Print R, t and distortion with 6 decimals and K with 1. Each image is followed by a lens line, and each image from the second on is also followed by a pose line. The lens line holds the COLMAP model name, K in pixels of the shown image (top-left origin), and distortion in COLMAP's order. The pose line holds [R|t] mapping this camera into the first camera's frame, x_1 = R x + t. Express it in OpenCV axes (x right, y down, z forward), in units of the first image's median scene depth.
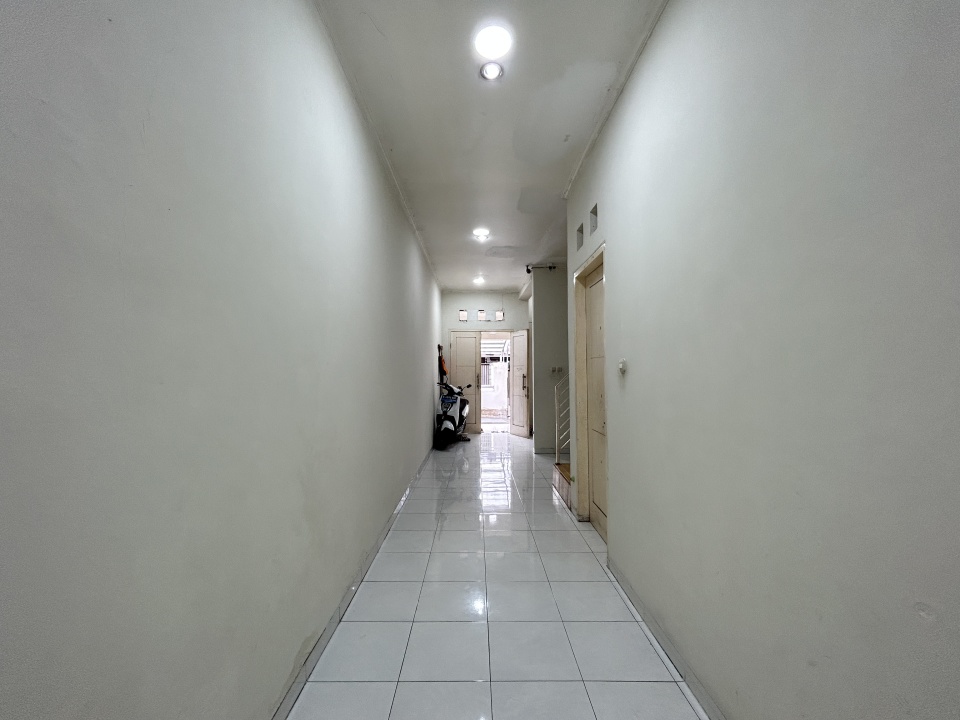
lens RADIAL K [[387.1, 0, 477.1], [0, 387.1, 362.6], [0, 0, 1]] dist [-0.001772, 0.000304]
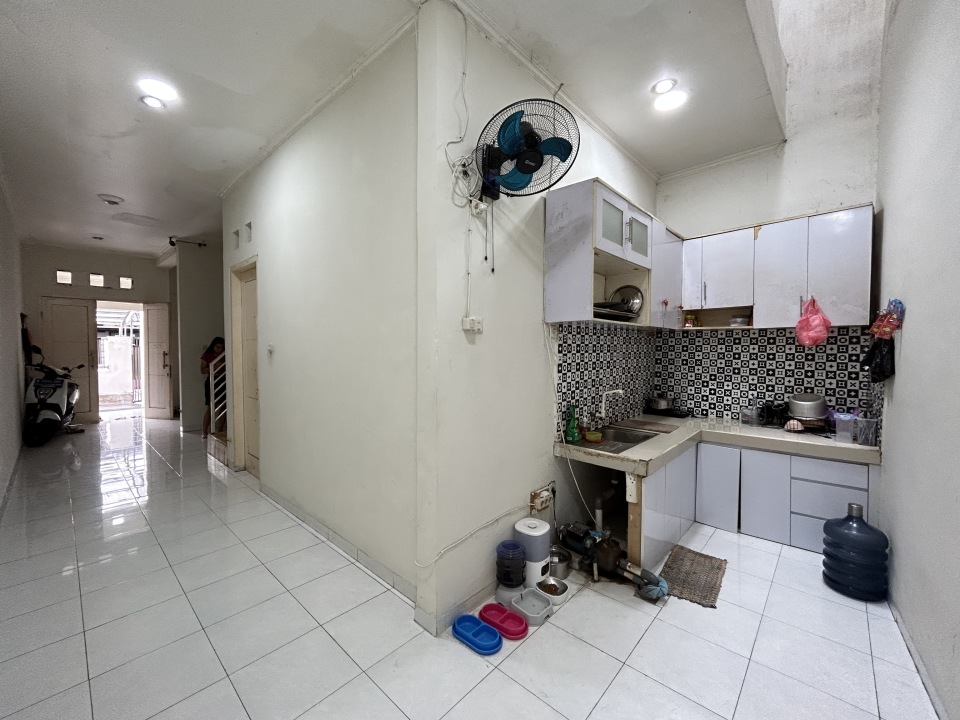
lens RADIAL K [[387.1, 0, 476.2], [0, 387.1, 357.5], [0, 0, 1]] dist [-0.001772, 0.000304]
pose [[0.680102, -0.015667, 0.732950, -0.053515], [-0.021879, 0.998893, 0.041653, -0.011428], [-0.732791, -0.044364, 0.679006, -0.179939]]
